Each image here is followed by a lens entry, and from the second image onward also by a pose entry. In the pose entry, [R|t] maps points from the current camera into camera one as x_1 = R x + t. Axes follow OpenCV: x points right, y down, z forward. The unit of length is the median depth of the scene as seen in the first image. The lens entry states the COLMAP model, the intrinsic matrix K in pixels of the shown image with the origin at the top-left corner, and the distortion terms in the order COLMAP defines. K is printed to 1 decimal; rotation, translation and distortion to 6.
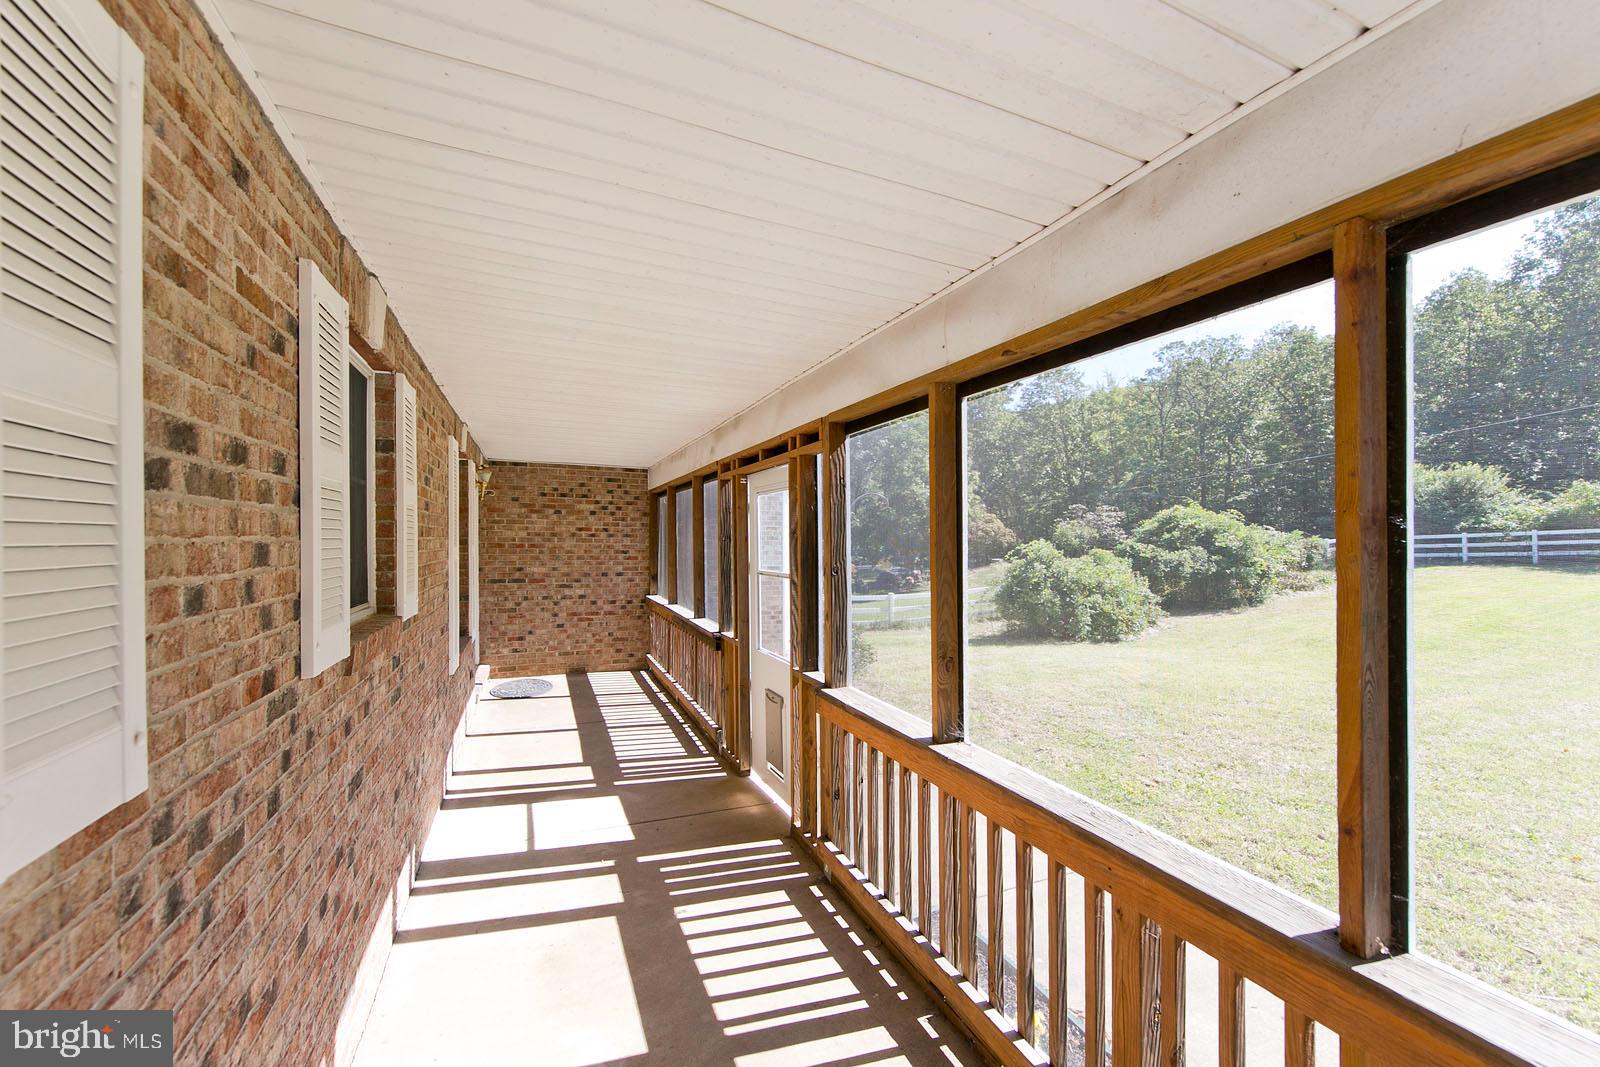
lens RADIAL K [[638.1, 0, 828.1], [0, 638.1, 549.1], [0, 0, 1]] dist [0.015239, -0.009079]
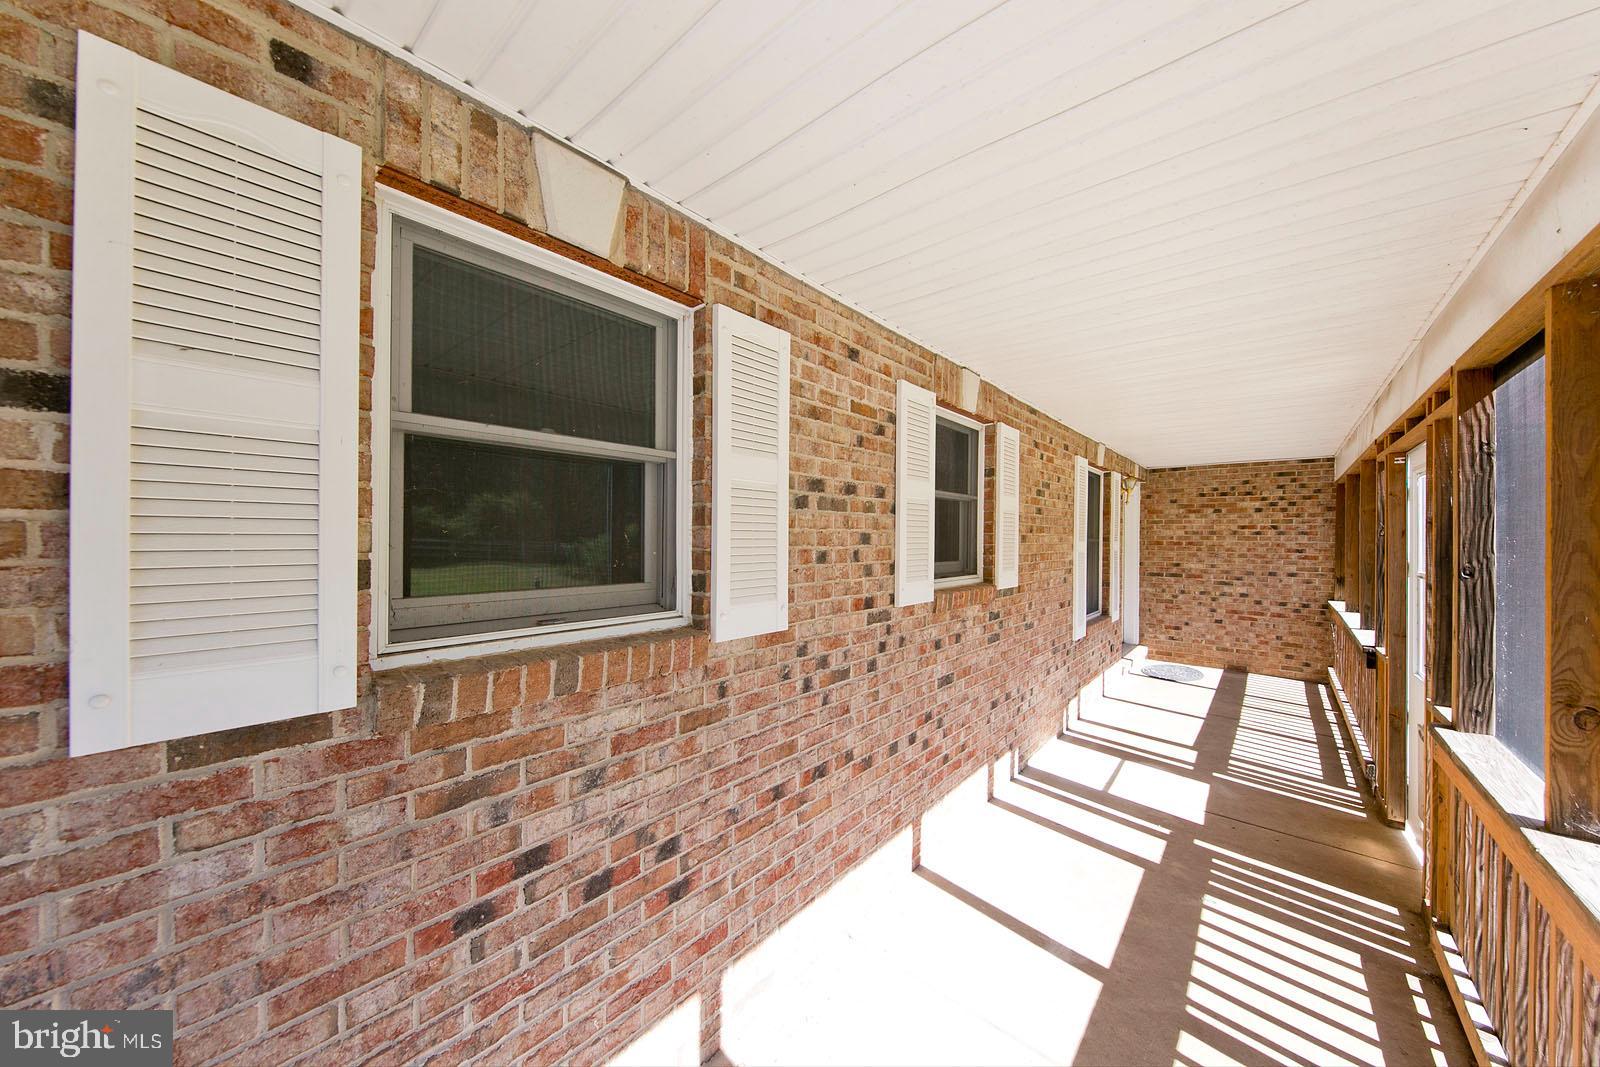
lens RADIAL K [[551.3, 0, 799.8], [0, 551.3, 547.9], [0, 0, 1]] dist [0.000144, -0.004934]
pose [[0.415541, 0.012099, -0.909494, 0.173772], [-0.014130, 0.999877, 0.006846, 0.008368], [0.909465, 0.010007, 0.415661, 0.029442]]
